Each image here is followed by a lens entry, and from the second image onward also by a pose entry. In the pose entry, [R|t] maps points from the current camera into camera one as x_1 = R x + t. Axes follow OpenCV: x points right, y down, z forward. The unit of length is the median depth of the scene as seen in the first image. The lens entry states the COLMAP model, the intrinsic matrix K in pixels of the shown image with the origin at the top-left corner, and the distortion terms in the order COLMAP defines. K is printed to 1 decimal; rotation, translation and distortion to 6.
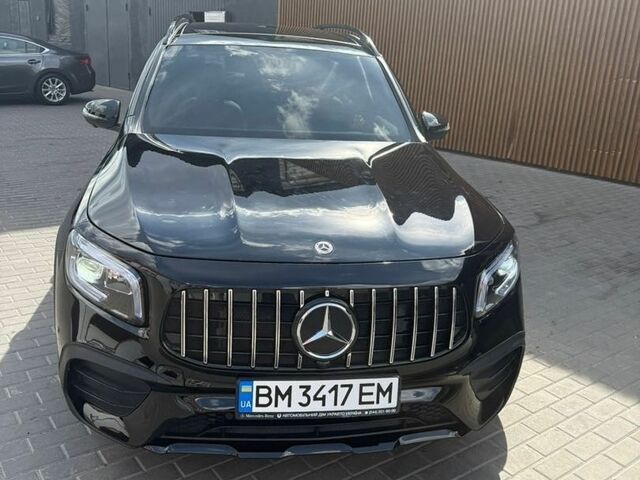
lens RADIAL K [[611.9, 0, 316.5], [0, 611.9, 240.6], [0, 0, 1]] dist [0.105592, -0.232915]
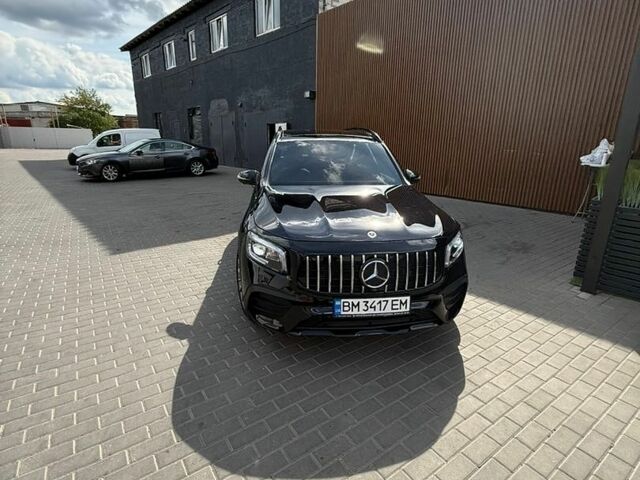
lens RADIAL K [[345.5, 0, 320.0], [0, 345.5, 240.0], [0, 0, 1]] dist [-0.001051, -0.000179]
pose [[0.998781, -0.034315, -0.035490, -0.118598], [0.033600, 0.999224, -0.020541, 0.045094], [0.036167, 0.019324, 0.999159, -0.171565]]
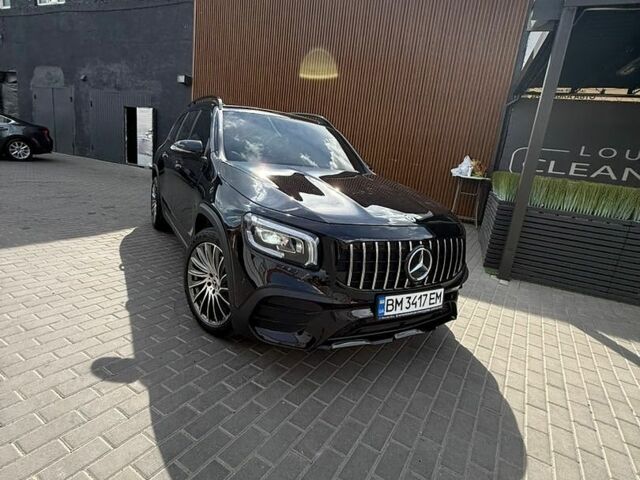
lens RADIAL K [[343.9, 0, 318.7], [0, 343.9, 240.1], [0, 0, 1]] dist [-0.002434, -0.000387]
pose [[0.921440, -0.040354, 0.386418, -0.594023], [0.054038, 0.998235, -0.024613, 0.080659], [-0.384743, 0.043560, 0.921995, 0.179981]]
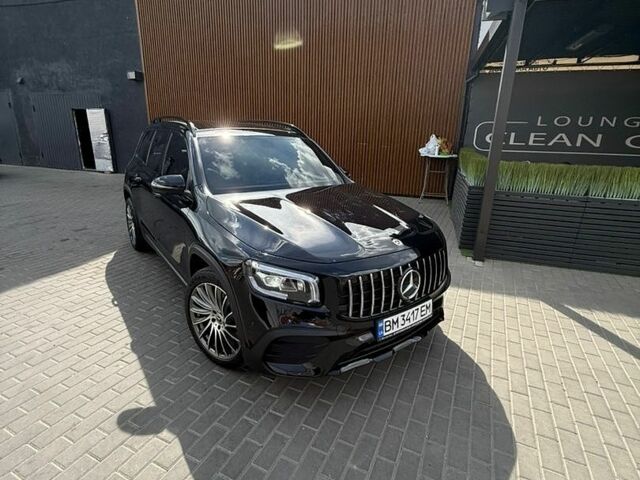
lens RADIAL K [[345.5, 0, 320.0], [0, 345.5, 240.0], [0, 0, 1]] dist [-0.001051, -0.000179]
pose [[0.876207, -0.172357, 0.450060, -0.657896], [0.165030, 0.984708, 0.055817, -0.093397], [-0.452798, 0.025366, 0.891252, 0.139316]]
